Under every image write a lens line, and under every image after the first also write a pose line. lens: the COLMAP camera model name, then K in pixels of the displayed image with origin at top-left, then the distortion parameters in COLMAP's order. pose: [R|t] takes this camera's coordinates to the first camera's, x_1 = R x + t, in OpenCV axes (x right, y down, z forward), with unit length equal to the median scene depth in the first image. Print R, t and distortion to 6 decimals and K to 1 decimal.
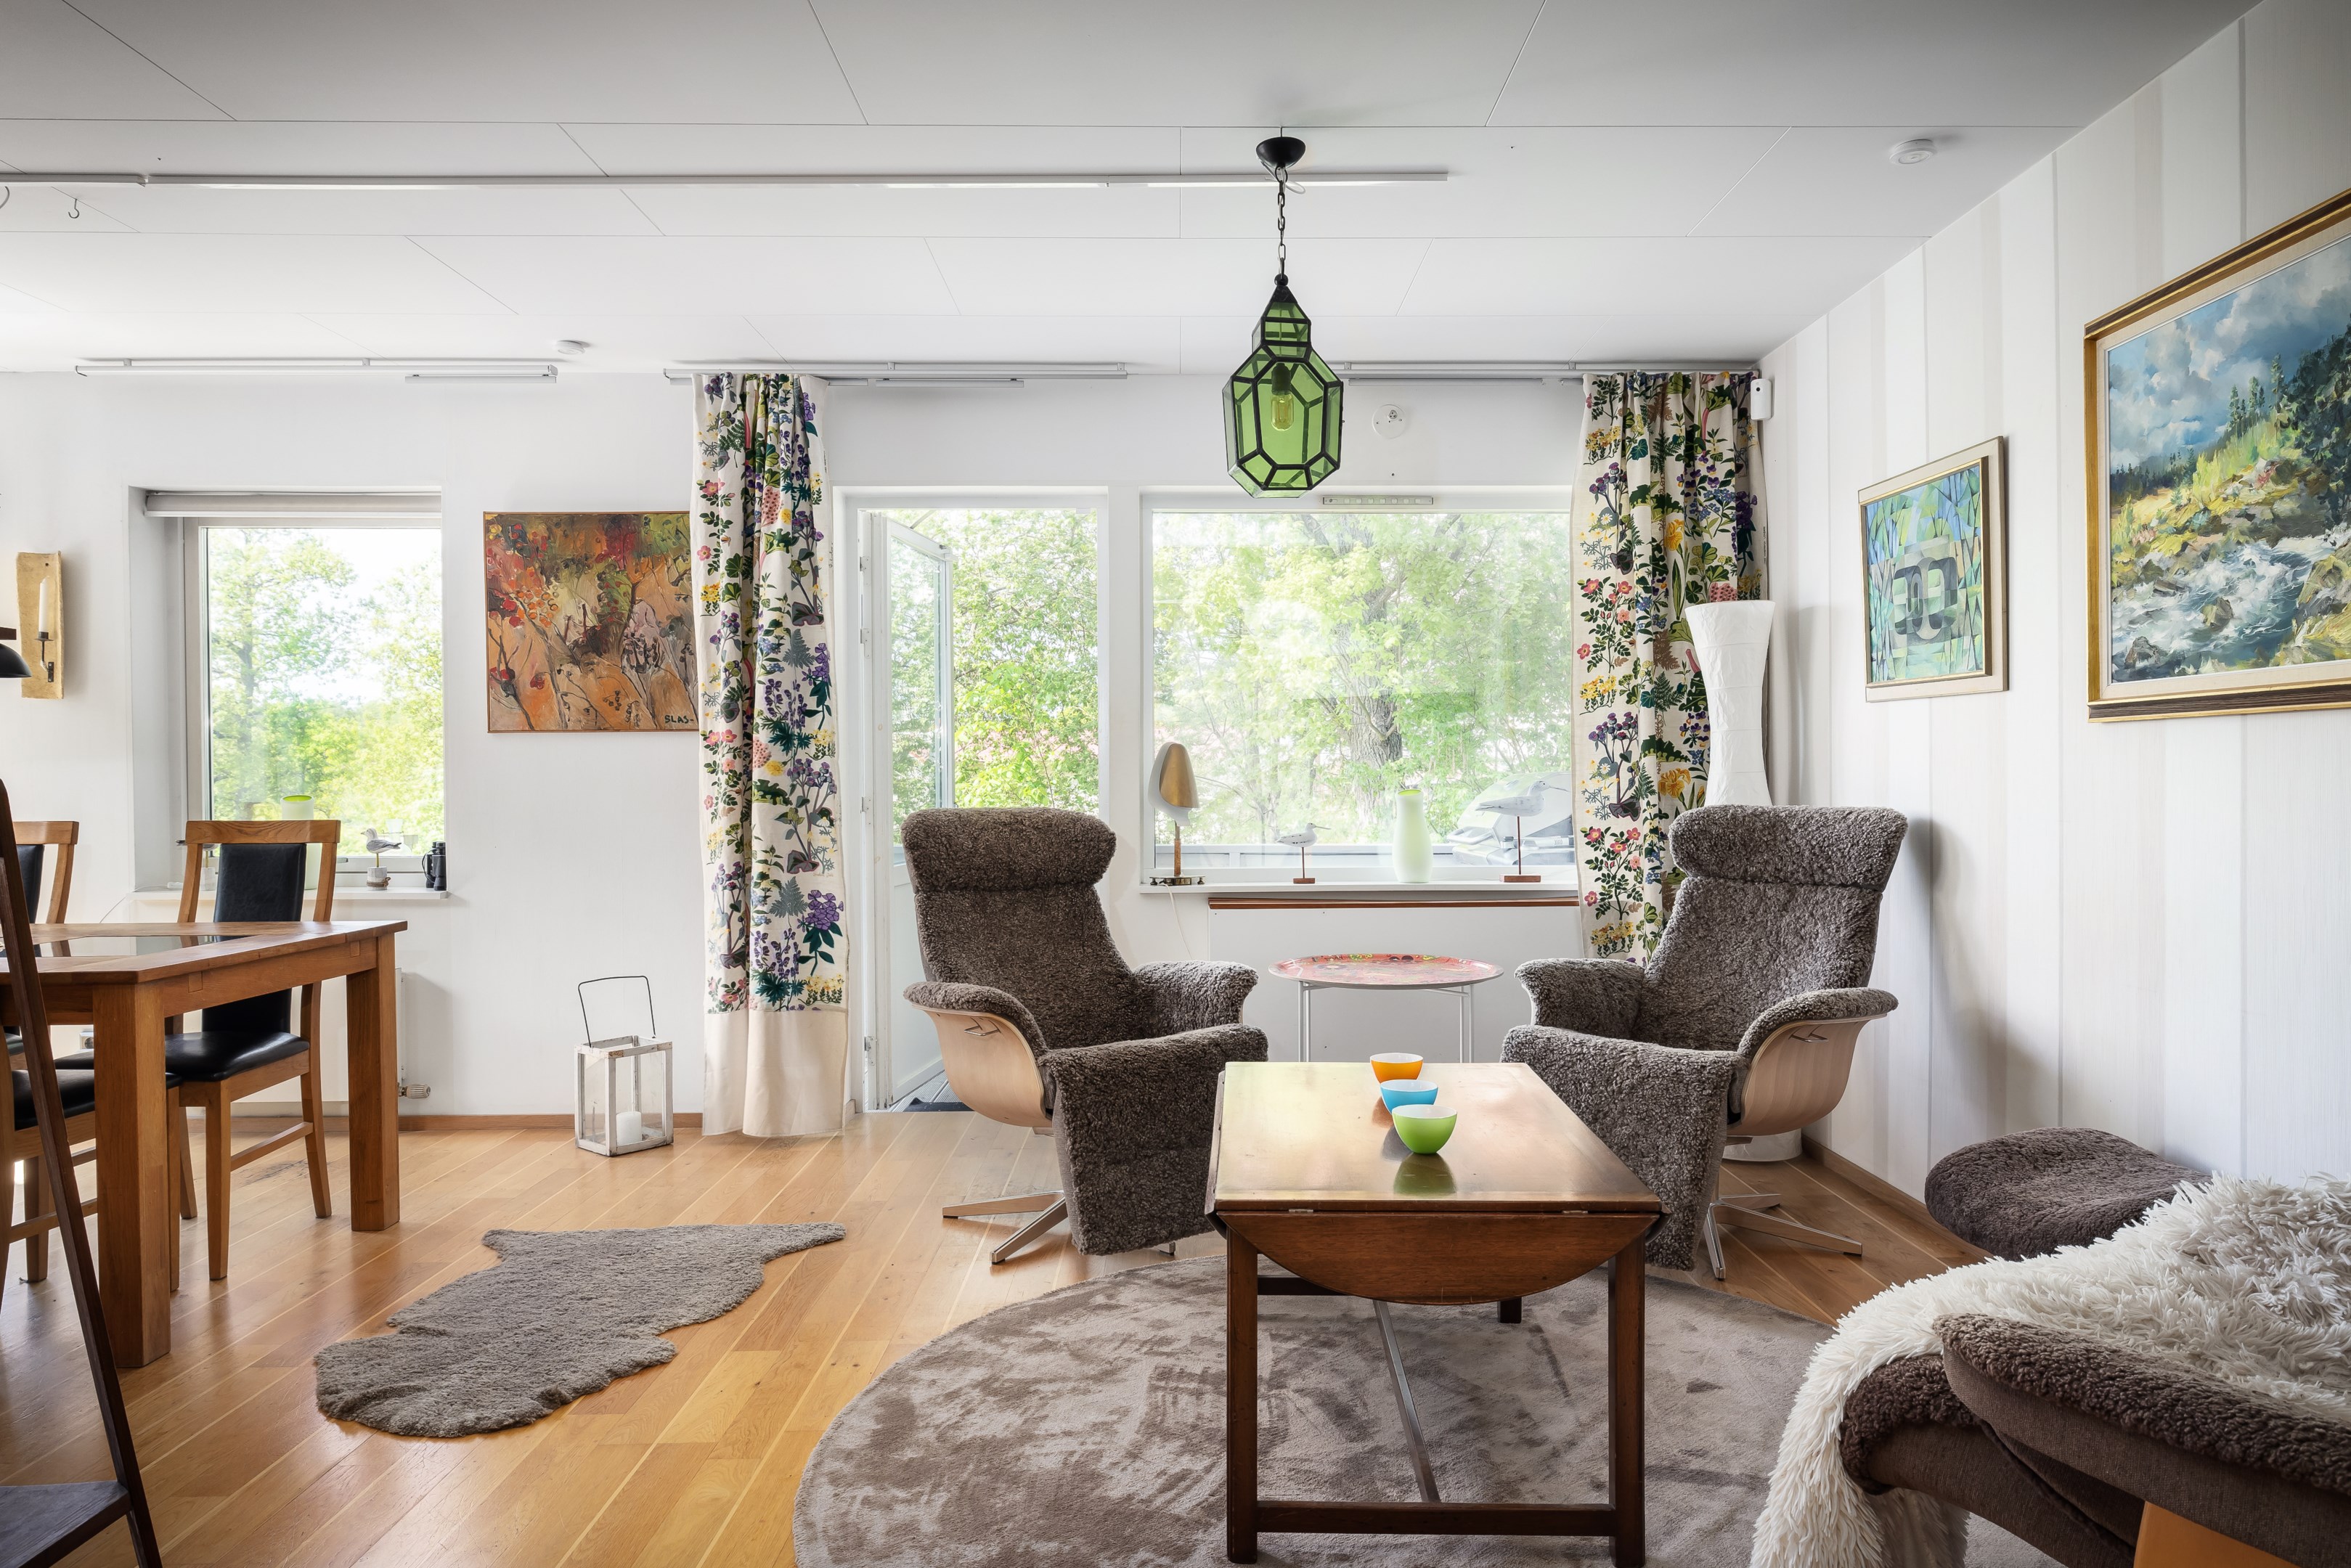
lens RADIAL K [[1476.9, 0, 1218.3], [0, 1476.9, 792.7], [0, 0, 1]] dist [-0.001326, 0.001913]
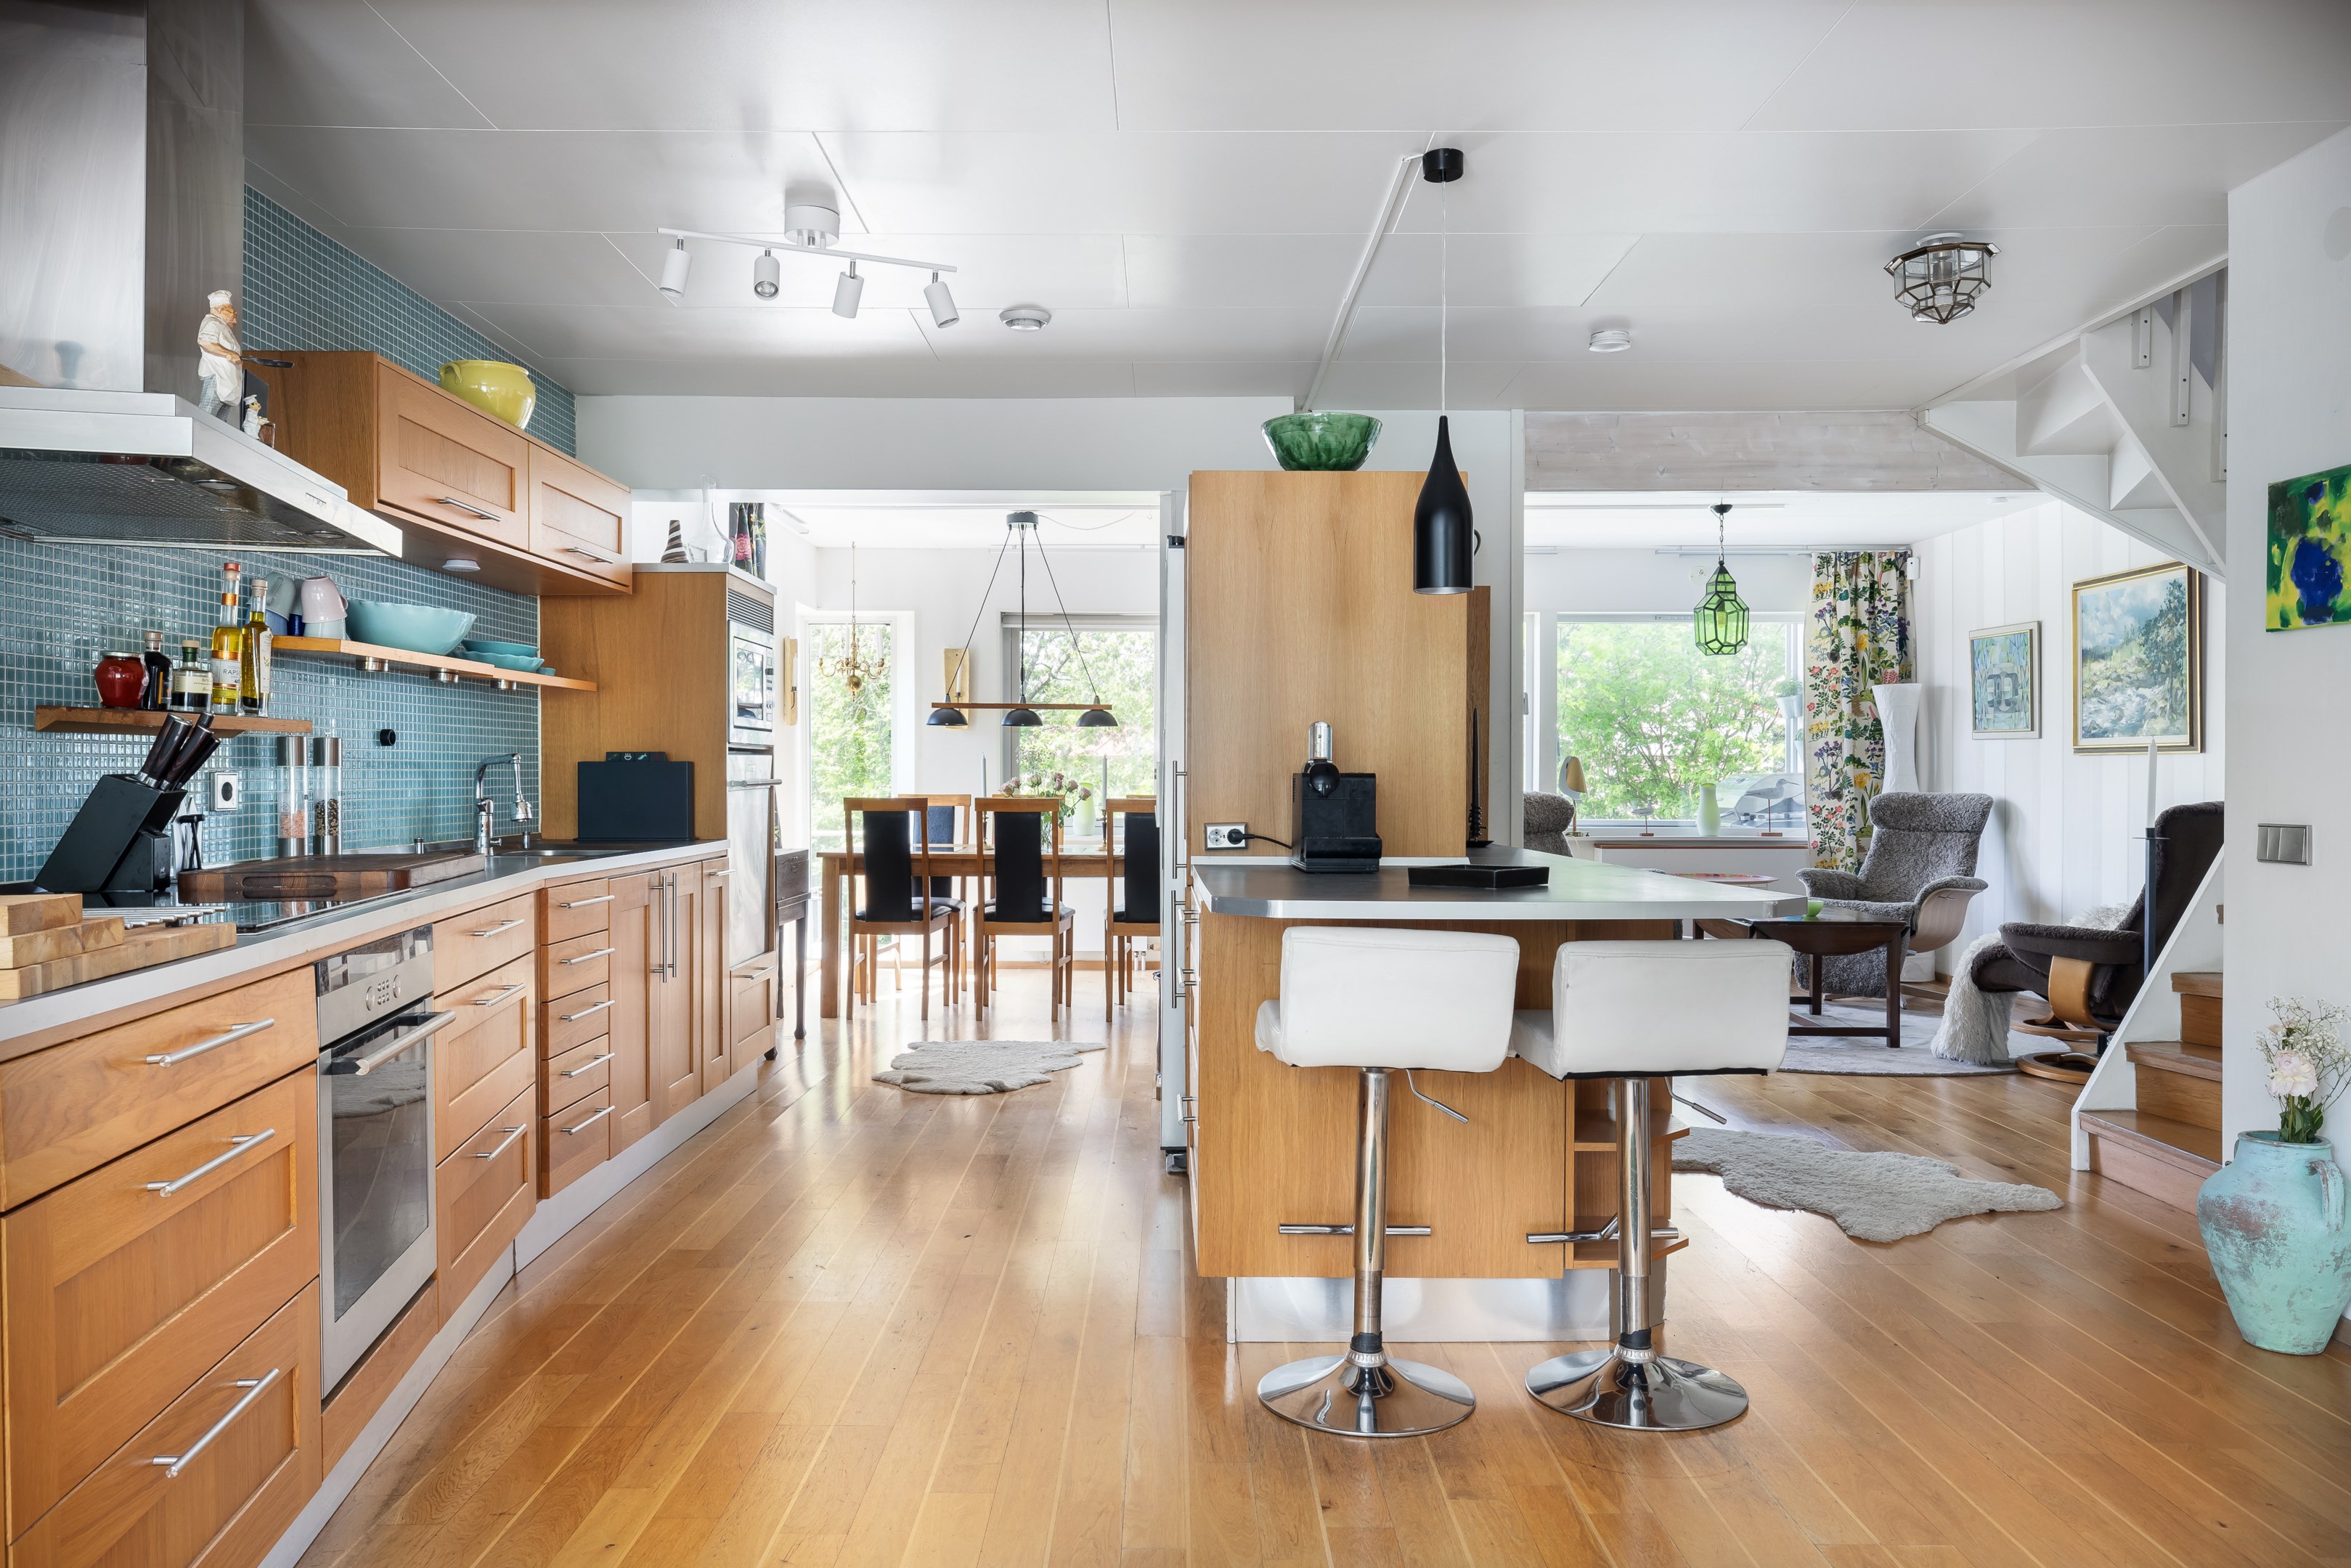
lens RADIAL K [[1646.1, 0, 1176.6], [0, 1646.1, 787.6], [0, 0, 1]] dist [0.003951, 0.000322]
pose [[0.999657, 0.006031, -0.025470, -0.598579], [-0.006052, 0.999981, -0.000736, 0.010729], [0.025465, 0.000890, 0.999675, -1.293514]]
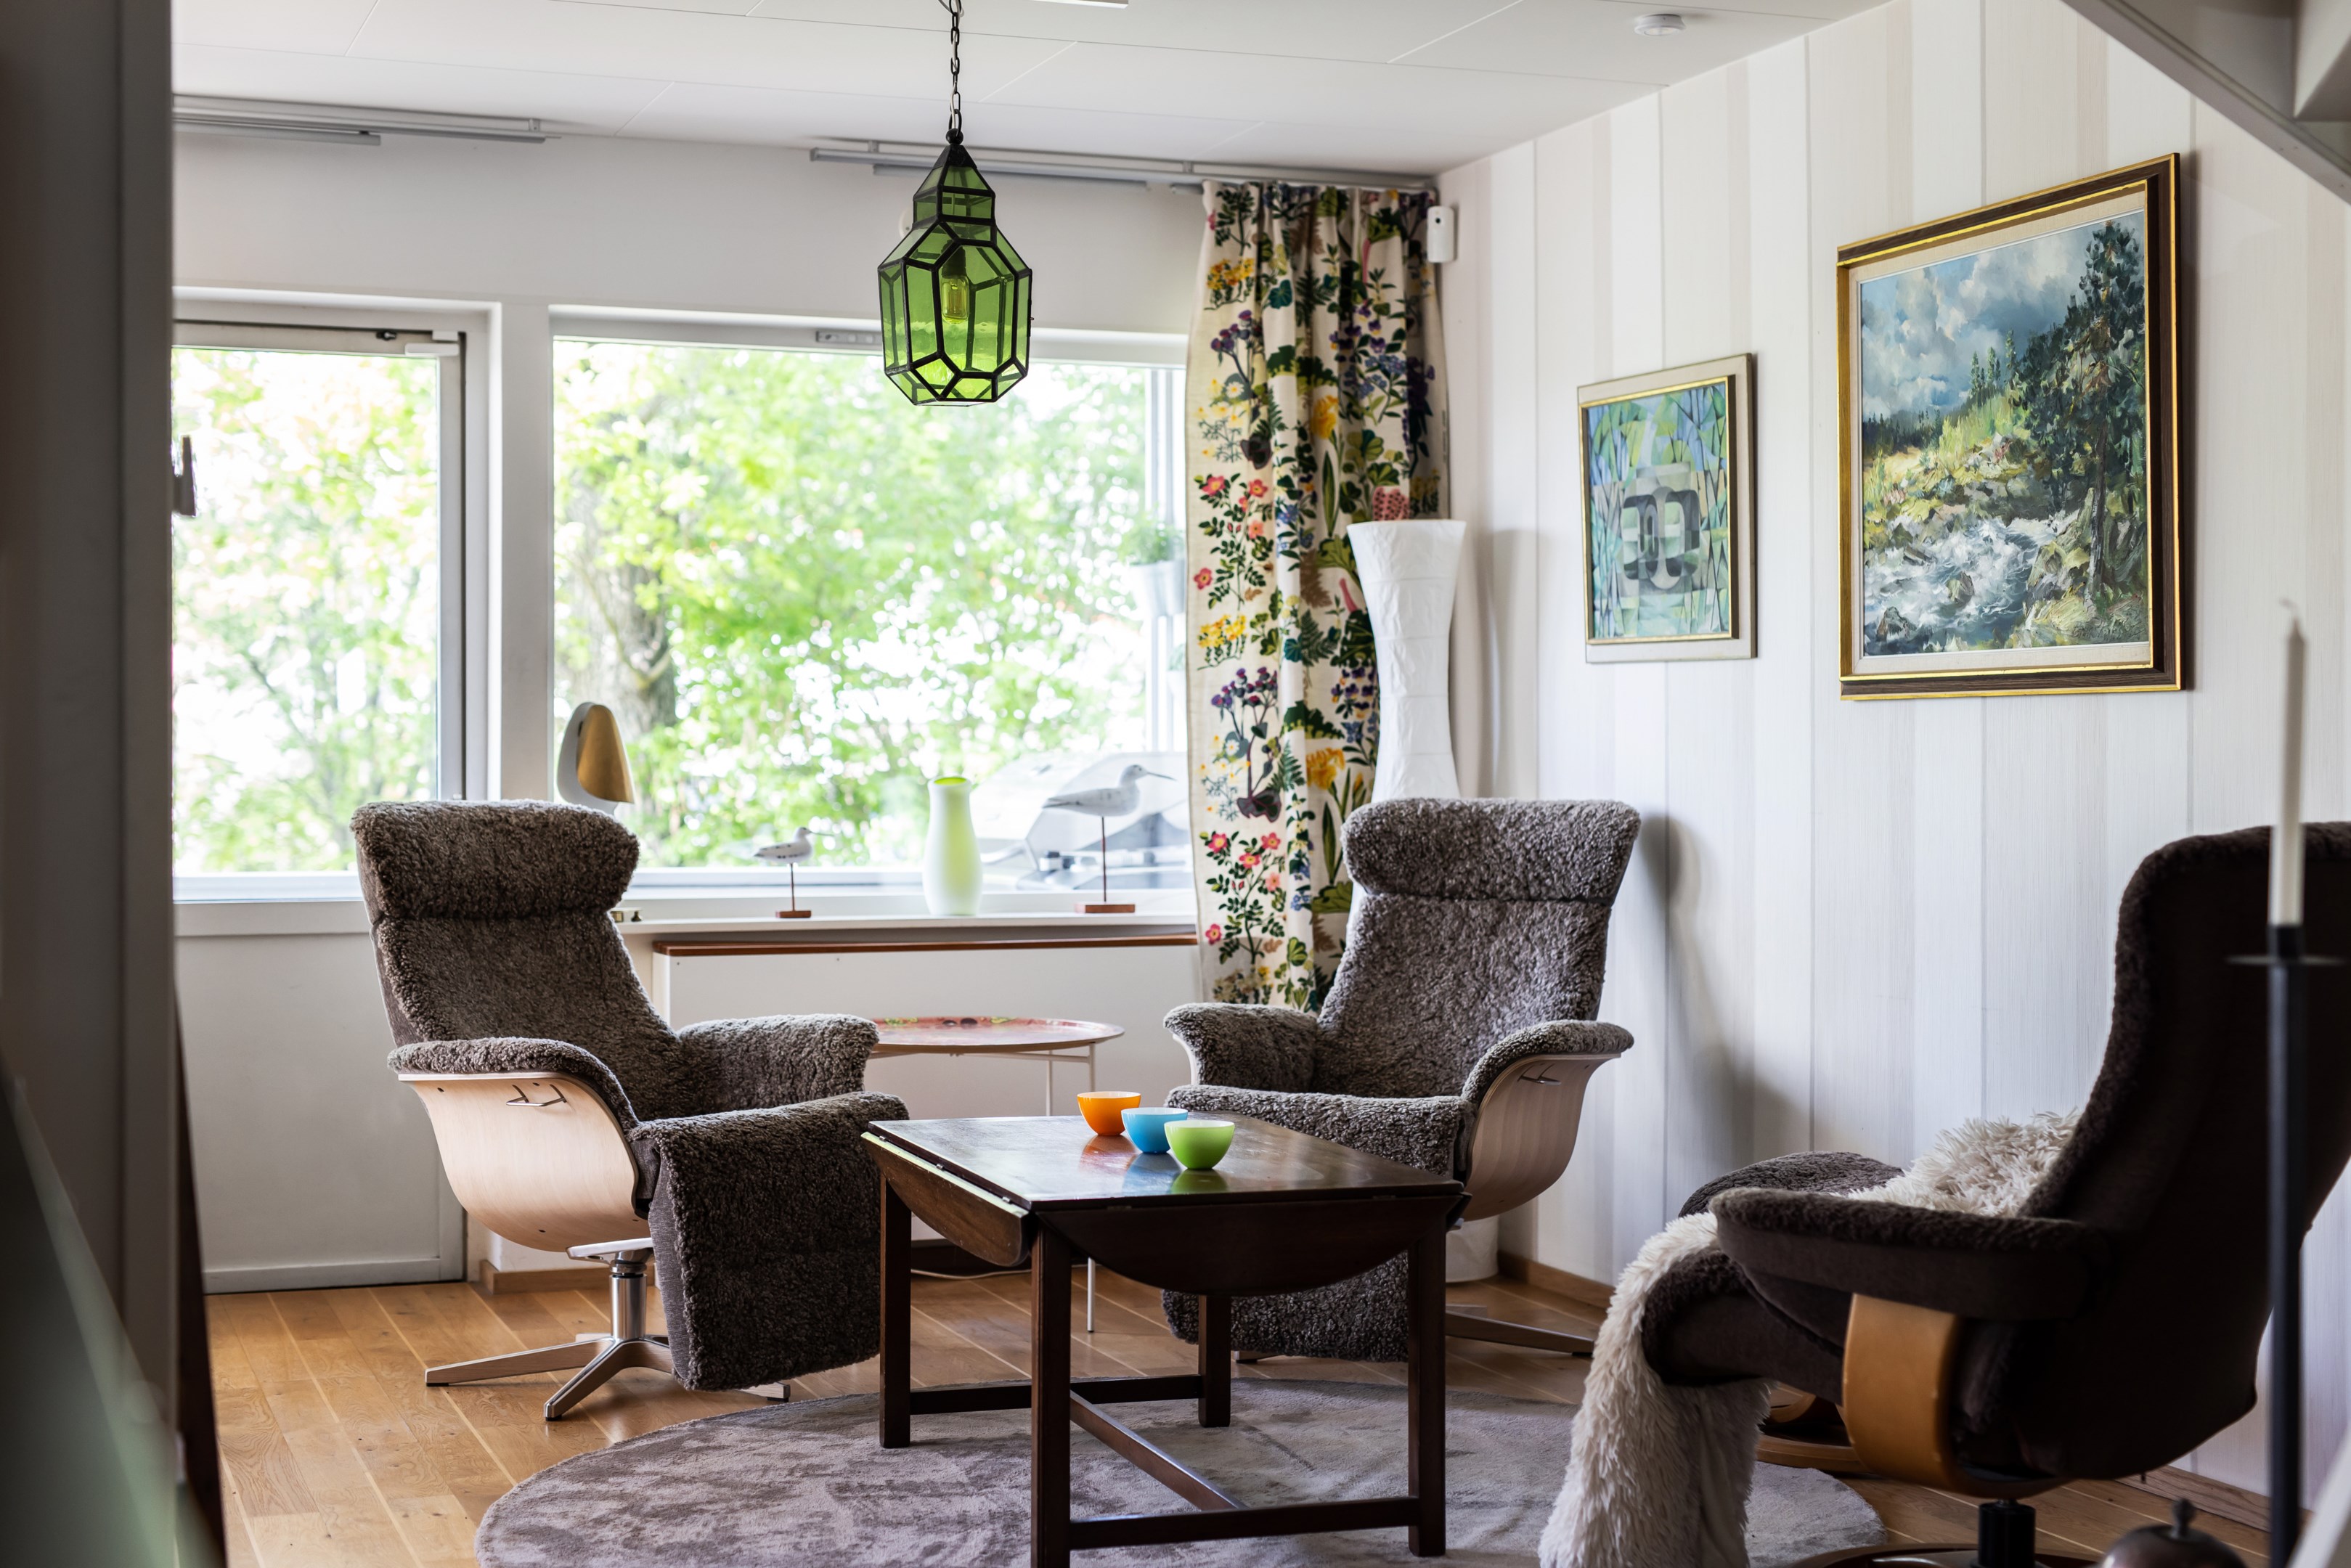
lens RADIAL K [[3276.5, 0, 1175.5], [0, 3276.5, 784.0], [0, 0, 1]] dist [-0.001784, 0.048476]
pose [[0.945973, 0.002806, 0.324233, -0.337121], [-0.001801, 0.999993, -0.003399, 0.007947], [-0.324241, 0.002632, 0.945971, -0.578437]]
